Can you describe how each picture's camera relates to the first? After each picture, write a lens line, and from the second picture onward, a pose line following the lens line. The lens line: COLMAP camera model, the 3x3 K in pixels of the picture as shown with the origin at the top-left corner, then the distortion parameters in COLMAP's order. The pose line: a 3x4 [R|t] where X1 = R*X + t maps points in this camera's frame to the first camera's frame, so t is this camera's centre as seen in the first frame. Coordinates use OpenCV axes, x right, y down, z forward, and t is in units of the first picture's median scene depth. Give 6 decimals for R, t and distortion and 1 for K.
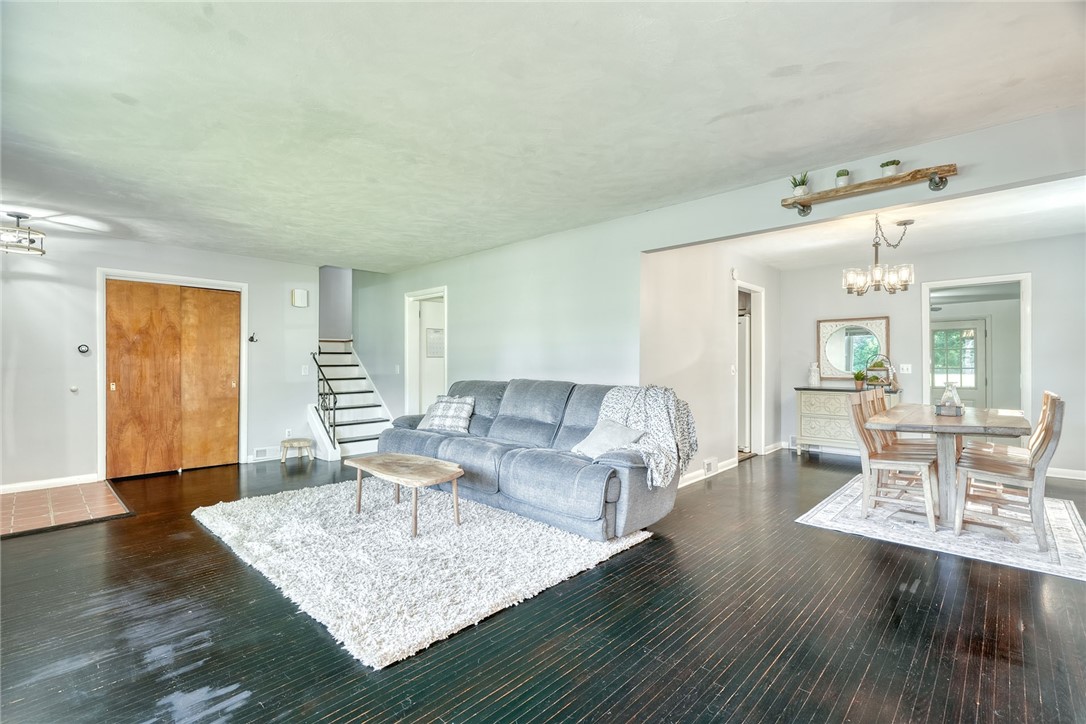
lens RADIAL K [[504.1, 0, 541.6], [0, 504.1, 364.1], [0, 0, 1]] dist [0.000158, 0.000768]
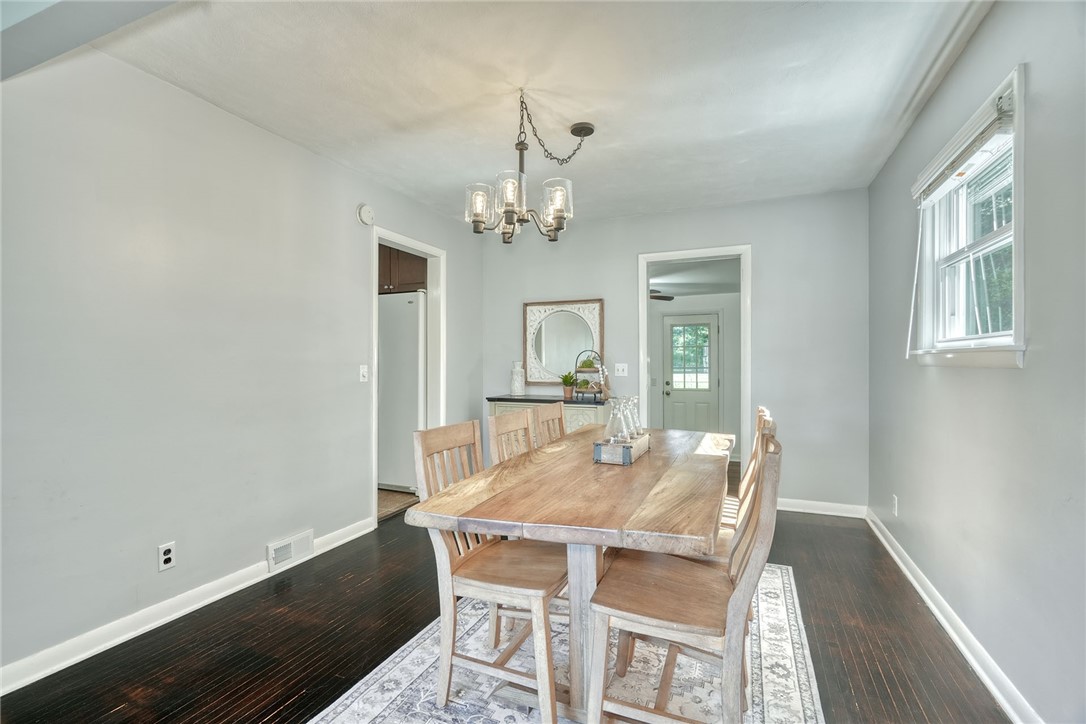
lens RADIAL K [[501.7, 0, 552.8], [0, 501.7, 366.5], [0, 0, 1]] dist [-0.001127, 0.000108]
pose [[0.932625, -0.003107, 0.360834, 0.353614], [0.000858, 0.999979, 0.006394, -0.000391], [-0.360846, -0.005654, 0.932608, 0.339006]]
